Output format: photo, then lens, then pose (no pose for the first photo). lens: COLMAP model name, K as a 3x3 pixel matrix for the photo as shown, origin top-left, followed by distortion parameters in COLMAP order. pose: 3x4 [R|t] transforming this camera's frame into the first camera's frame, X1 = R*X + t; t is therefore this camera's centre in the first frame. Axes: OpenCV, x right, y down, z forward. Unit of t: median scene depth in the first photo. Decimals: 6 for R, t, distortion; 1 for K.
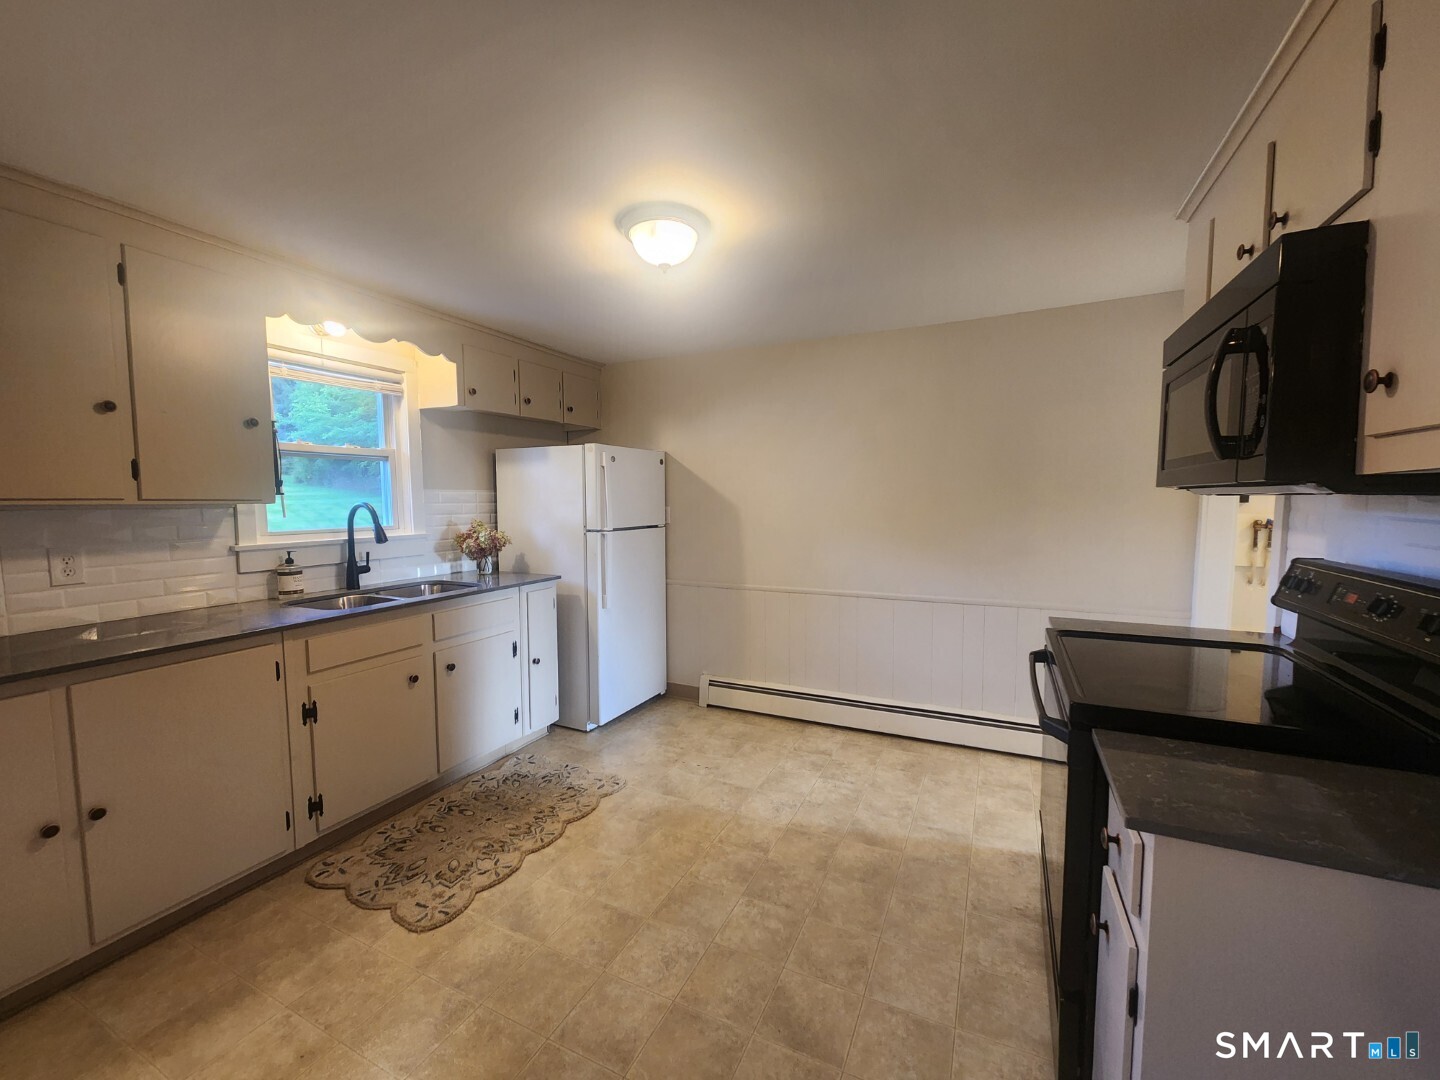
lens RADIAL K [[586.8, 0, 720.1], [0, 586.8, 546.3], [0, 0, 1]] dist [0.000519, -0.001110]
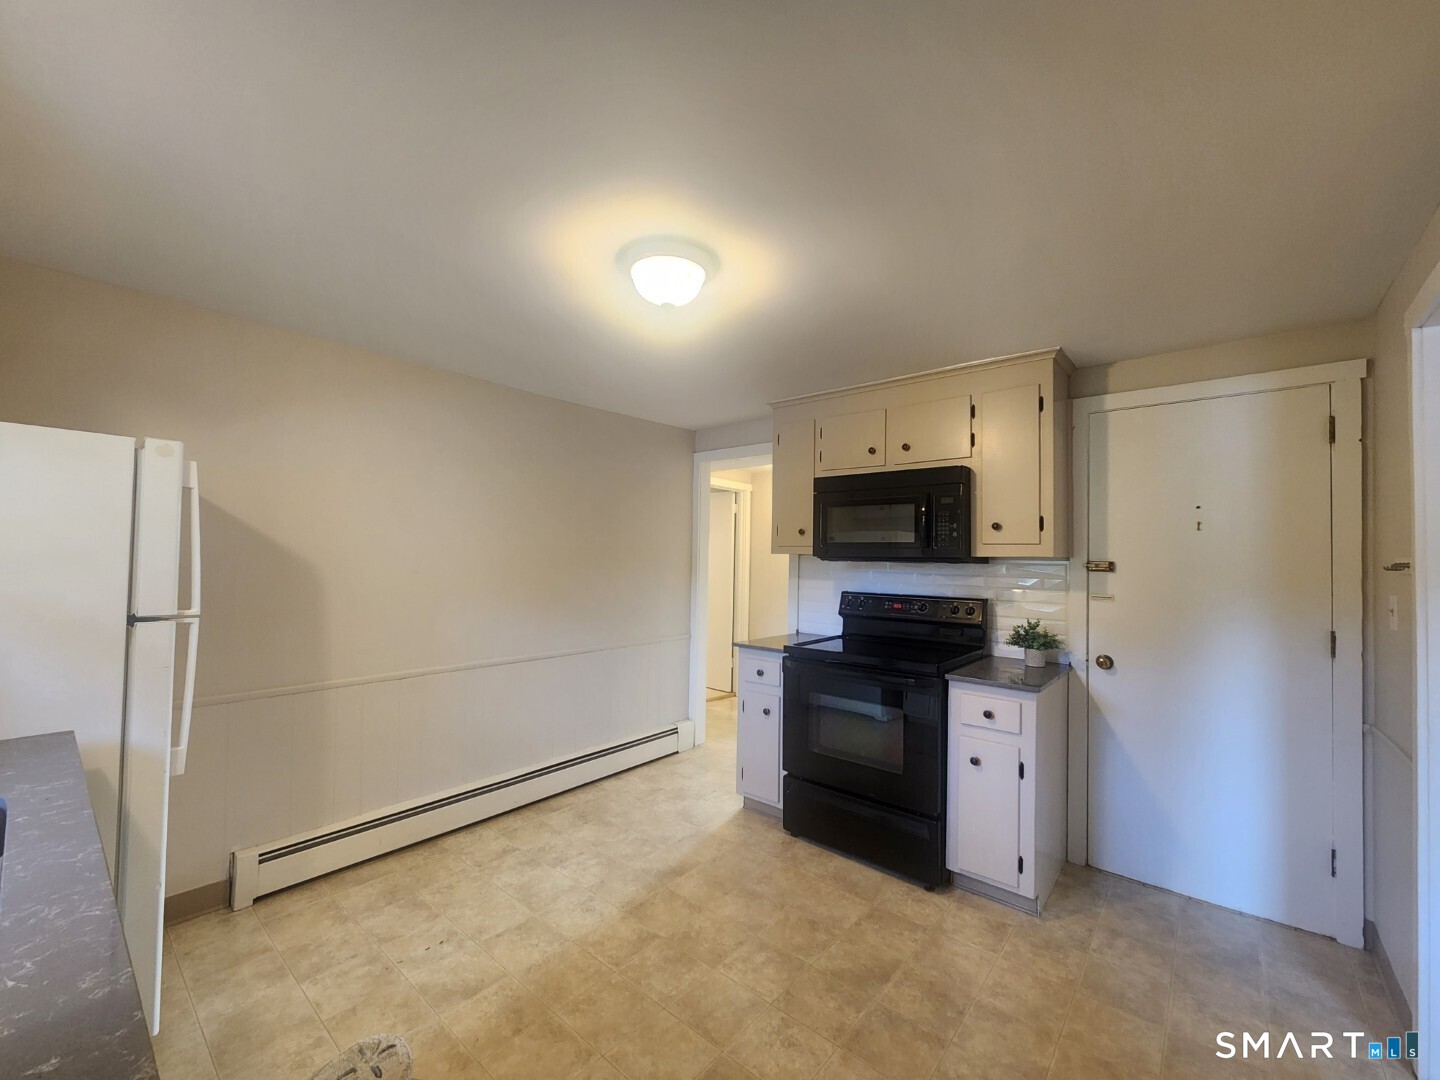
lens RADIAL K [[586.8, 0, 720.1], [0, 586.8, 546.3], [0, 0, 1]] dist [0.000519, -0.001110]
pose [[0.254169, 0.029693, 0.966704, -0.764388], [0.062680, 0.996922, -0.047101, -0.045916], [-0.965127, 0.072565, 0.251526, 0.578639]]
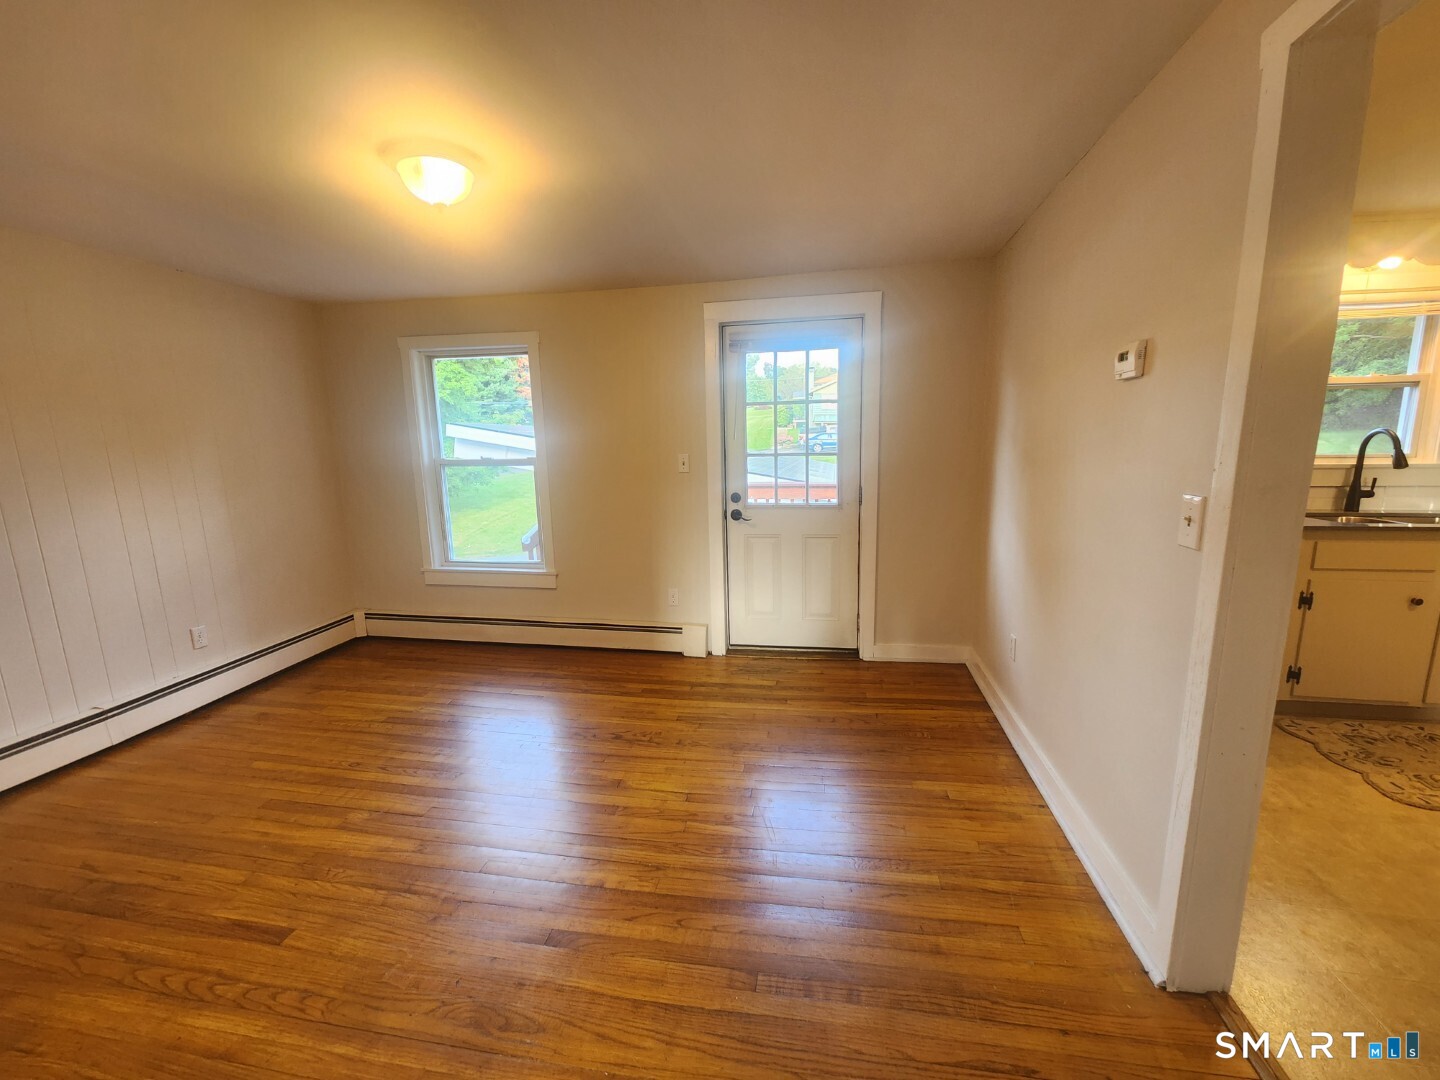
lens RADIAL K [[586.8, 0, 720.1], [0, 586.8, 546.3], [0, 0, 1]] dist [0.000519, -0.001110]
pose [[0.261858, 0.163457, -0.951164, 0.121798], [-0.063391, 0.986338, 0.152050, 0.052833], [0.963022, 0.020480, 0.268642, -0.465893]]
